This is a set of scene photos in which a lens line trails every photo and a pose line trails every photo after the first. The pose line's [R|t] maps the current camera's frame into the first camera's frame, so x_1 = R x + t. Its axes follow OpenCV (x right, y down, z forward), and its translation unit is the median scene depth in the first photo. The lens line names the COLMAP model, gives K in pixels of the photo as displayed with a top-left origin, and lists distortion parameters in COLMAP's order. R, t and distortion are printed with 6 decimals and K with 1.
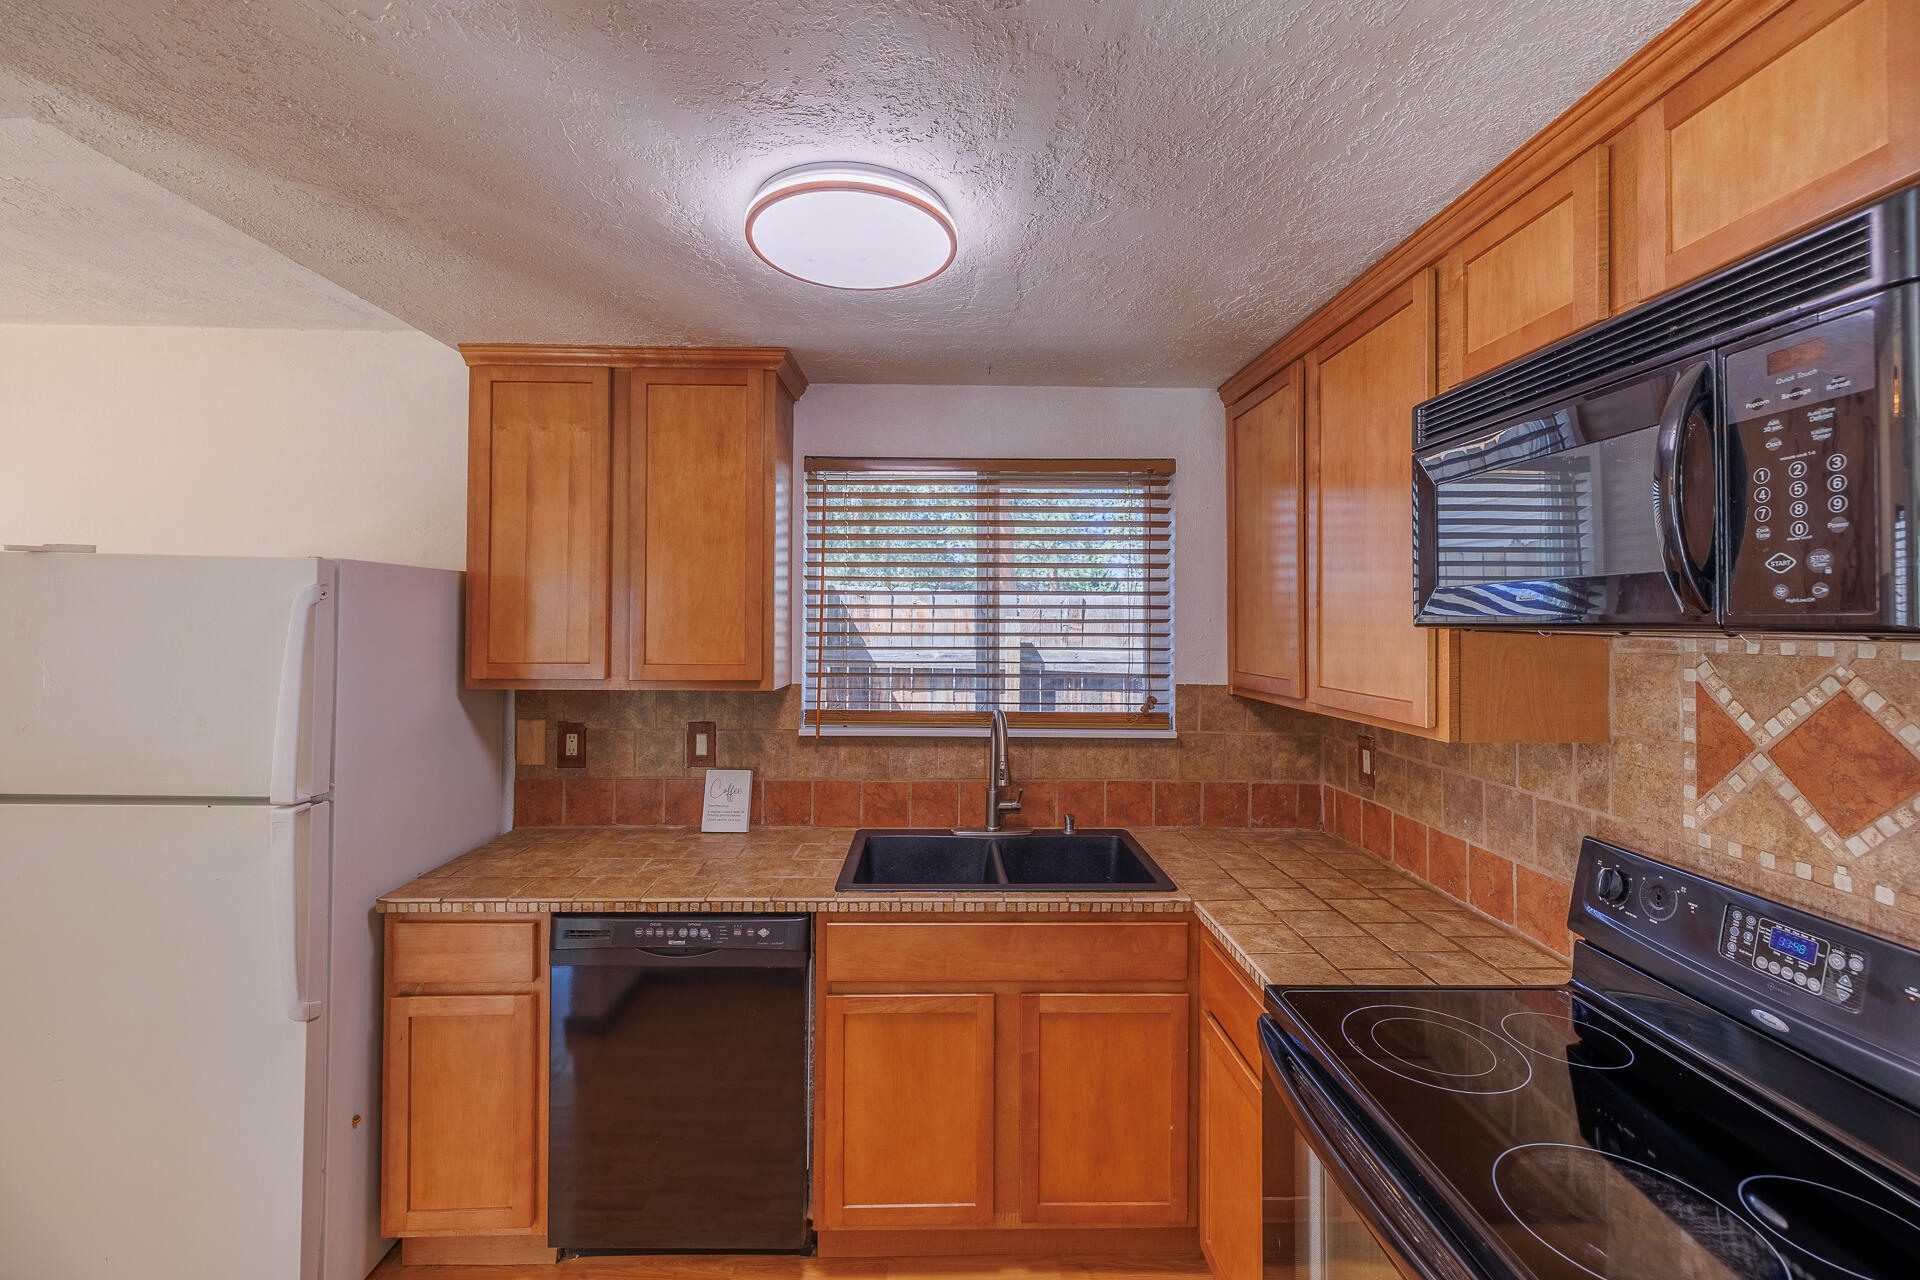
lens RADIAL K [[807.2, 0, 960.2], [0, 807.2, 615.7], [0, 0, 1]] dist [0.001612, -0.000085]
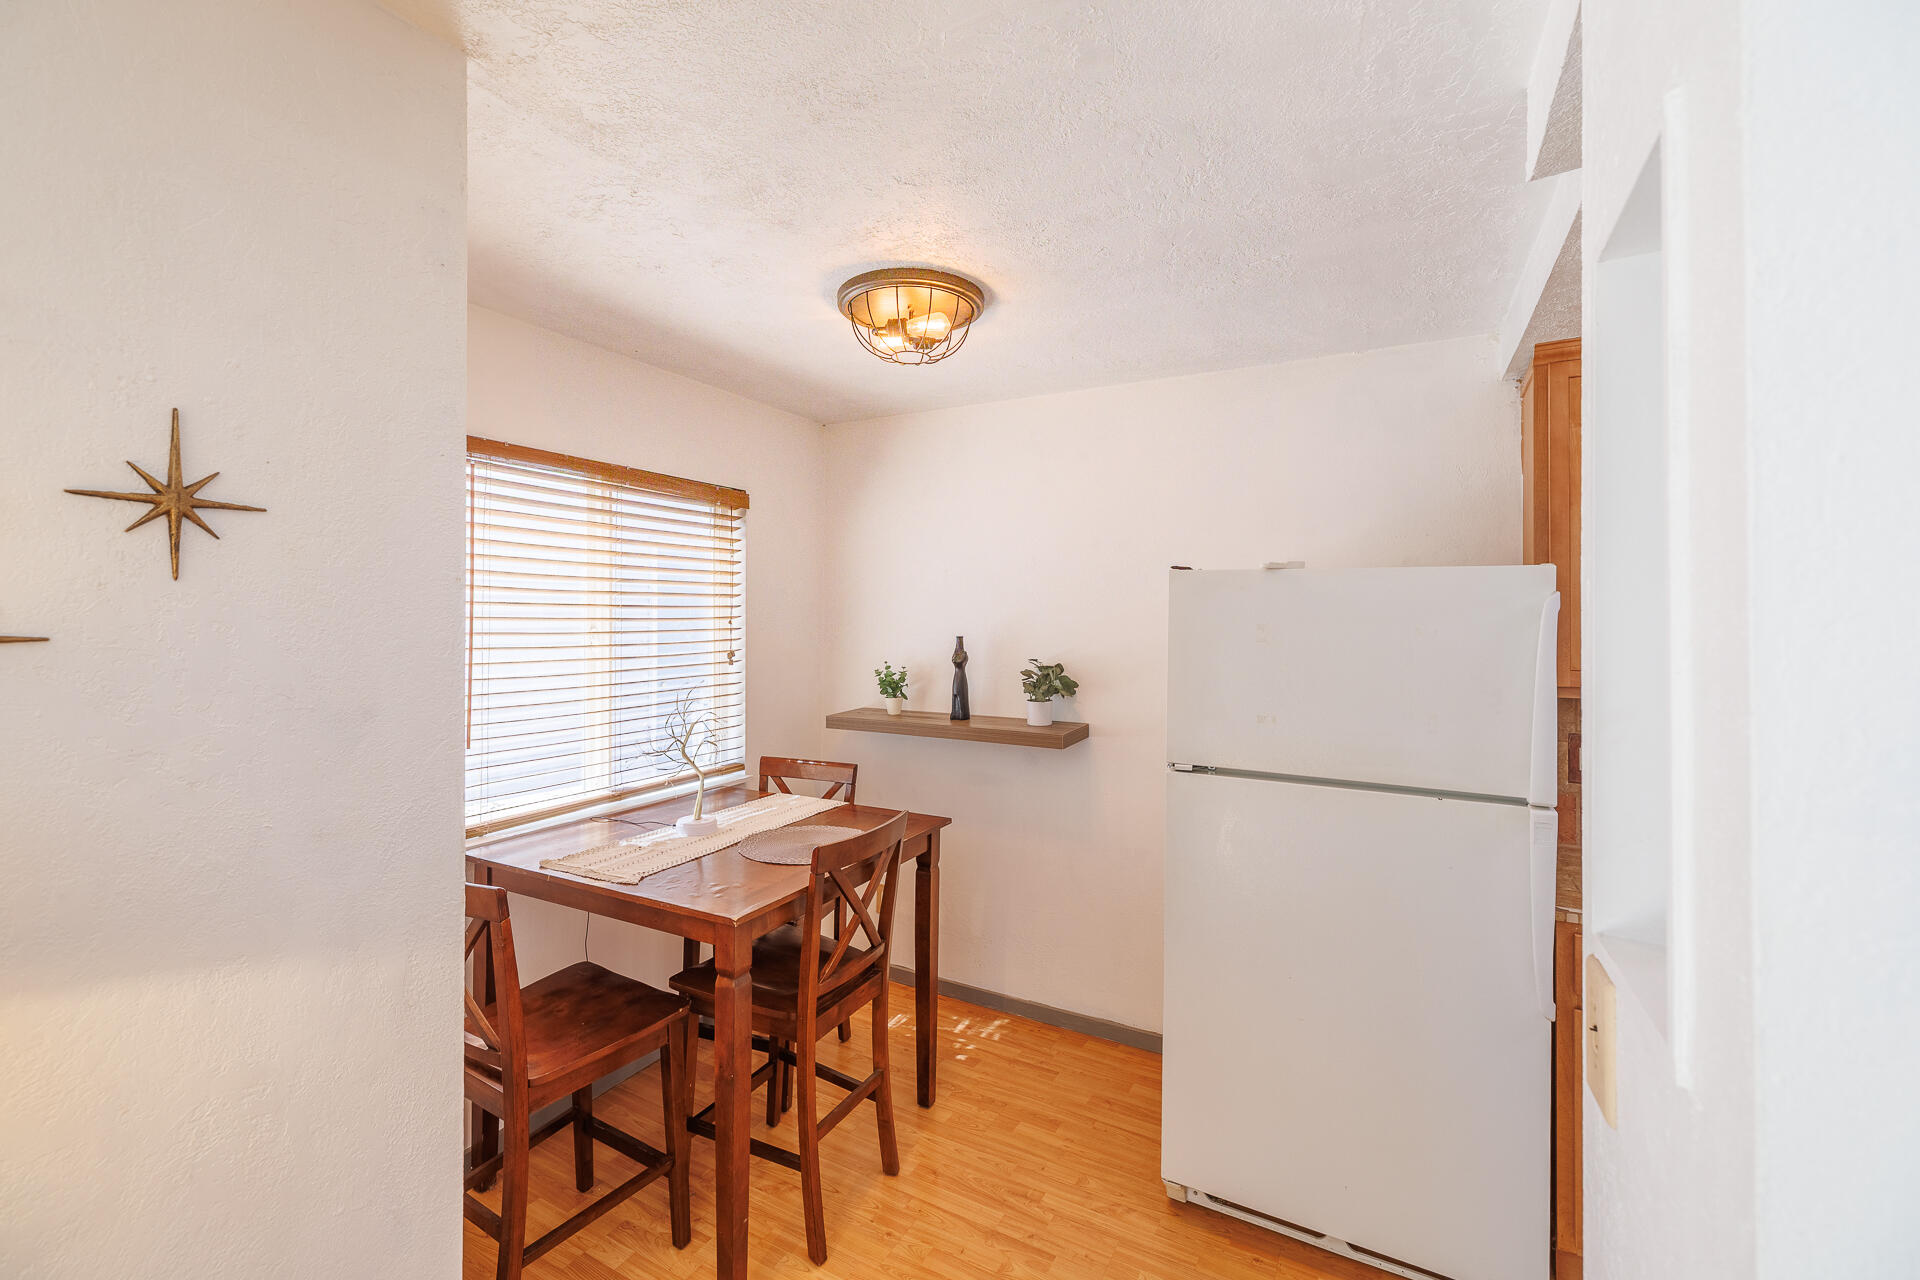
lens RADIAL K [[807.2, 0, 960.2], [0, 807.2, 615.7], [0, 0, 1]] dist [0.001612, -0.000085]
pose [[0.863894, -0.004332, -0.503655, -0.668419], [0.000923, 0.999975, -0.007017, -0.000962], [0.503673, 0.005597, 0.863876, -0.190468]]
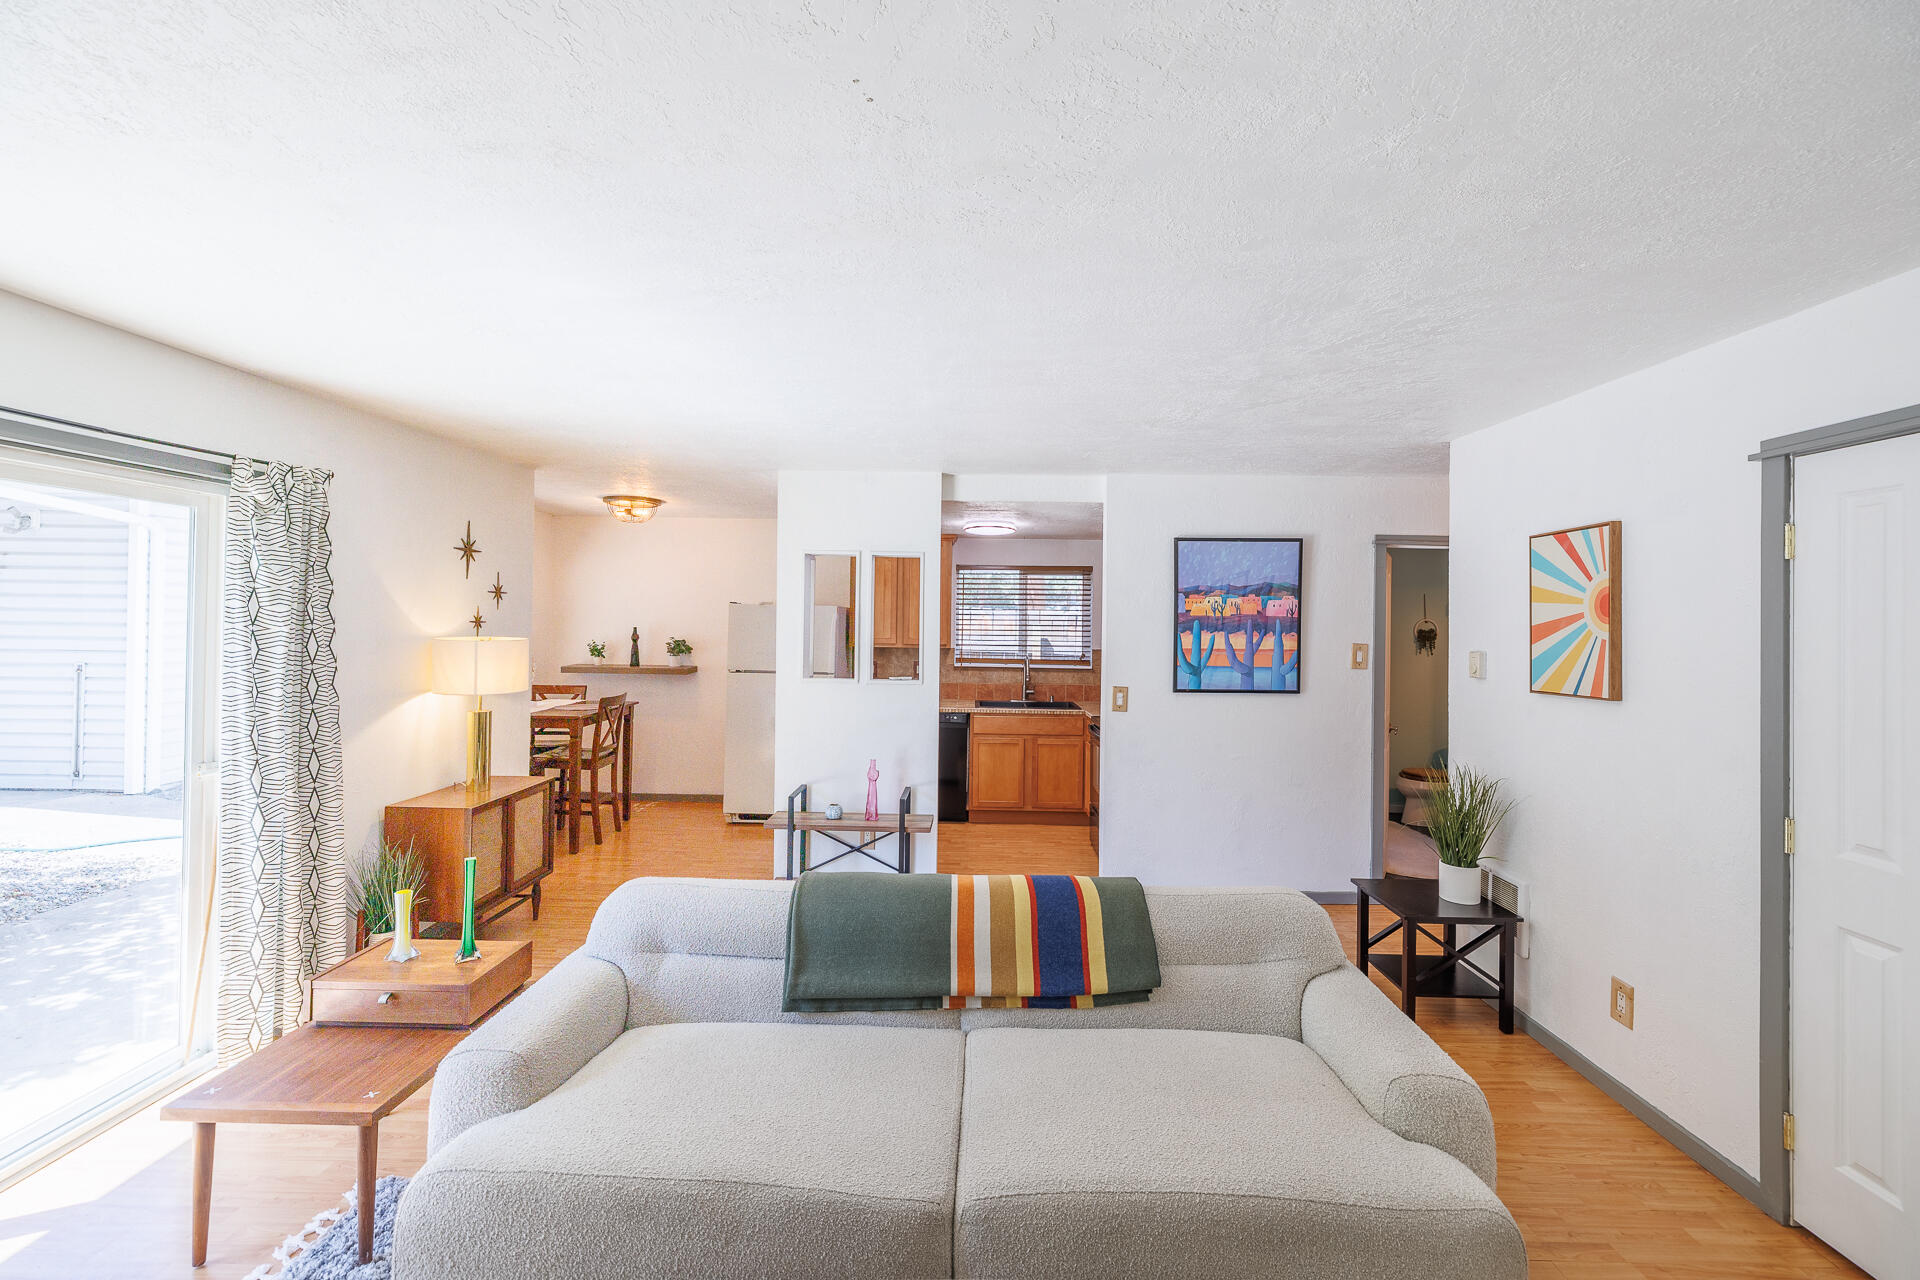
lens RADIAL K [[807.2, 0, 960.2], [0, 807.2, 615.7], [0, 0, 1]] dist [0.001612, -0.000085]
pose [[0.999060, 0.007474, -0.042698, -0.065809], [-0.007842, 0.999934, -0.008456, -0.001107], [0.042632, 0.008782, 0.999052, -1.857668]]
